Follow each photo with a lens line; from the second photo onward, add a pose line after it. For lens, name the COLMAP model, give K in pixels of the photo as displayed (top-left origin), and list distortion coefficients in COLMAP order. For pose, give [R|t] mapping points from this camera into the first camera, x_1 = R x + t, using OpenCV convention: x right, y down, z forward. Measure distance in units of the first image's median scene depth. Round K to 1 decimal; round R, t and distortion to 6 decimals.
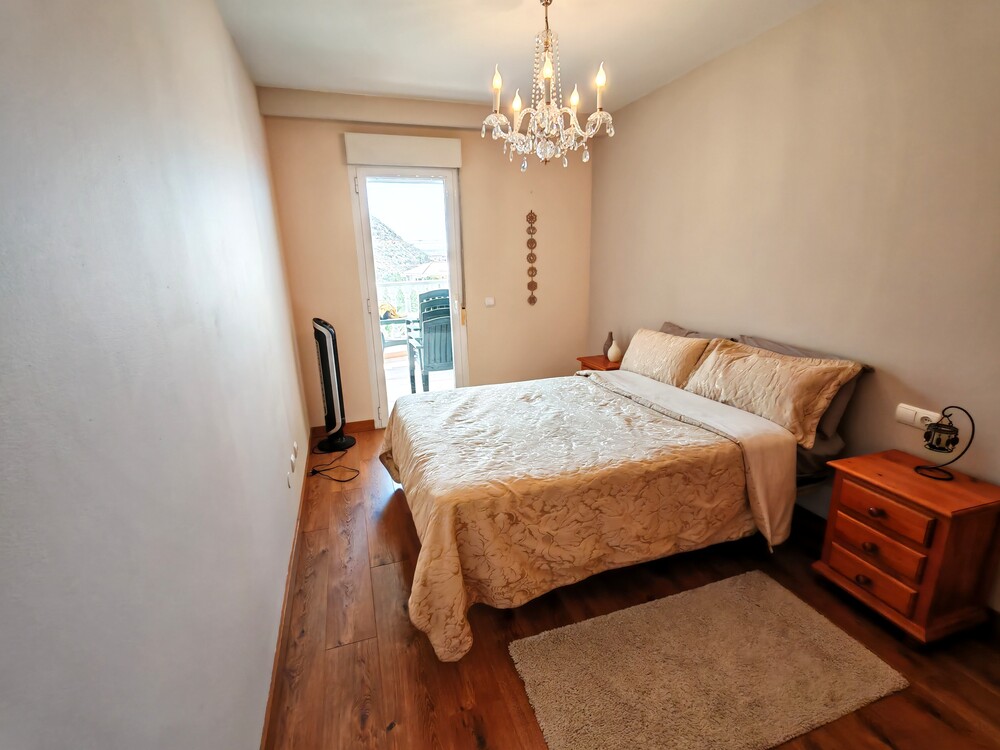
lens RADIAL K [[457.0, 0, 507.7], [0, 457.0, 370.0], [0, 0, 1]] dist [0.001991, 0.002386]
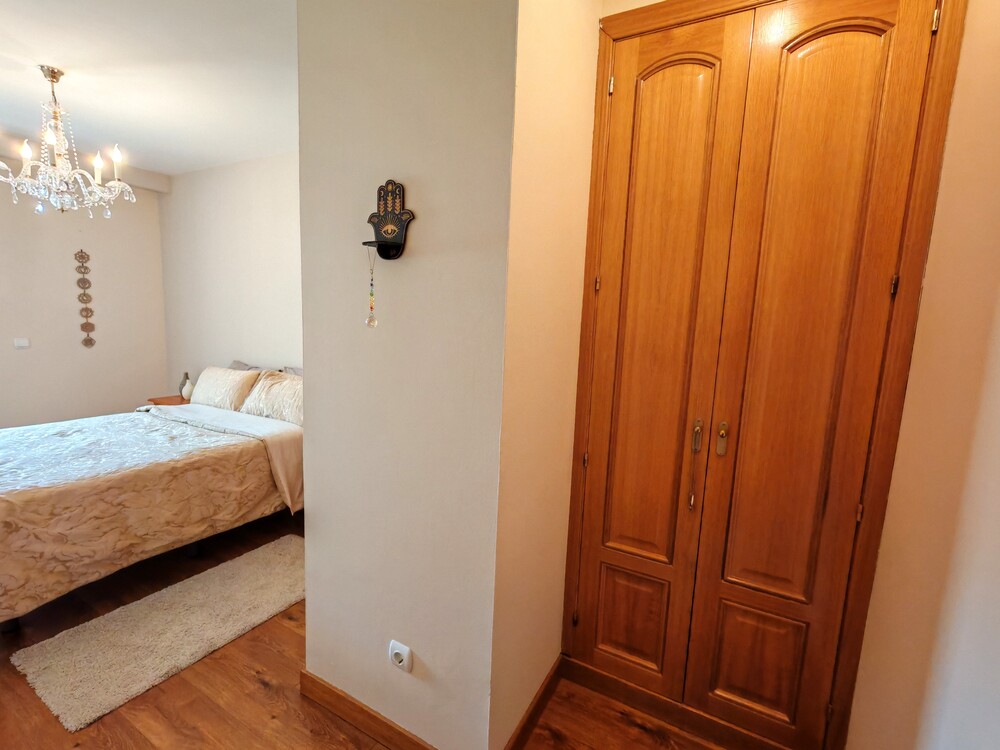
lens RADIAL K [[457.0, 0, 503.4], [0, 457.0, 375.2], [0, 0, 1]] dist [0.001991, 0.002386]
pose [[0.753882, -0.026741, 0.656466, 0.156848], [0.099687, 0.992259, -0.074060, 0.142336], [-0.649403, 0.121274, 0.750712, -0.522353]]
